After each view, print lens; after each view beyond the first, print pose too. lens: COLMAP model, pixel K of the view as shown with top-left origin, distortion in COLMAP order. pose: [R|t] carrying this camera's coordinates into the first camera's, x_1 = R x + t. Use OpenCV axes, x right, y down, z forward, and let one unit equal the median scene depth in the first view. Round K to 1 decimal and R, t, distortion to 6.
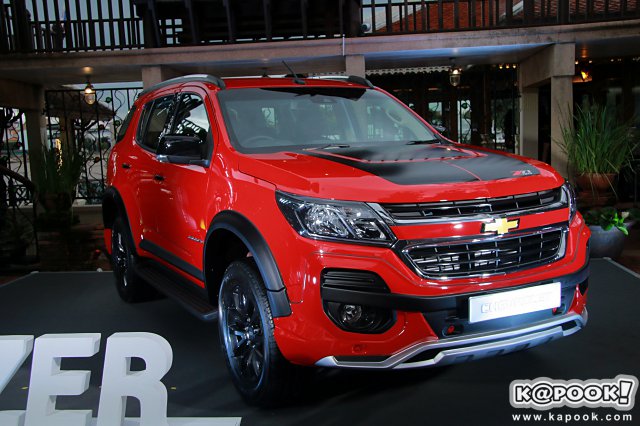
lens RADIAL K [[726.7, 0, 320.0], [0, 726.7, 213.0], [0, 0, 1]] dist [0.020504, 0.035761]
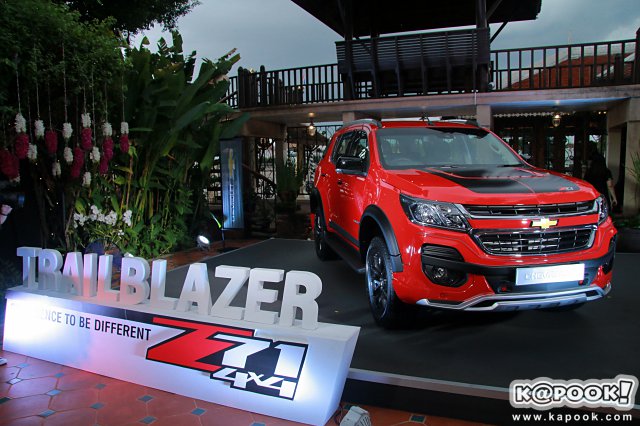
lens RADIAL K [[499.0, 0, 320.0], [0, 499.0, 213.0], [0, 0, 1]] dist [-0.161352, 0.127462]
pose [[0.952836, 0.051380, -0.299105, 0.095804], [-0.048759, 0.998679, 0.016225, 0.002439], [0.299543, -0.000876, 0.954082, -0.087166]]
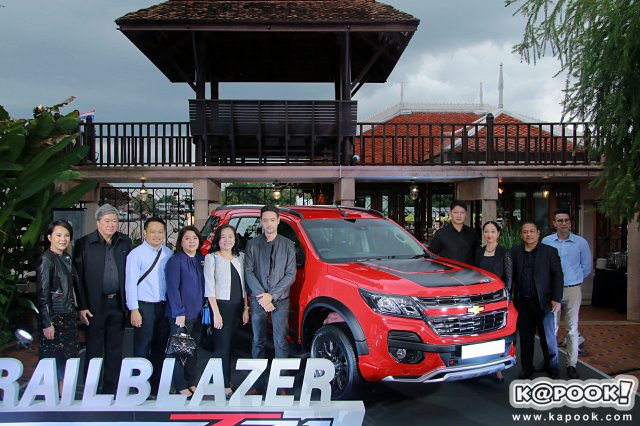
lens RADIAL K [[678.5, 0, 320.0], [0, 678.5, 213.0], [0, 0, 1]] dist [0.001857, -0.002786]
pose [[0.994219, 0.038513, 0.100228, -0.326523], [-0.028799, 0.994904, -0.096625, -0.047818], [-0.103438, 0.093180, 0.990262, -0.712087]]
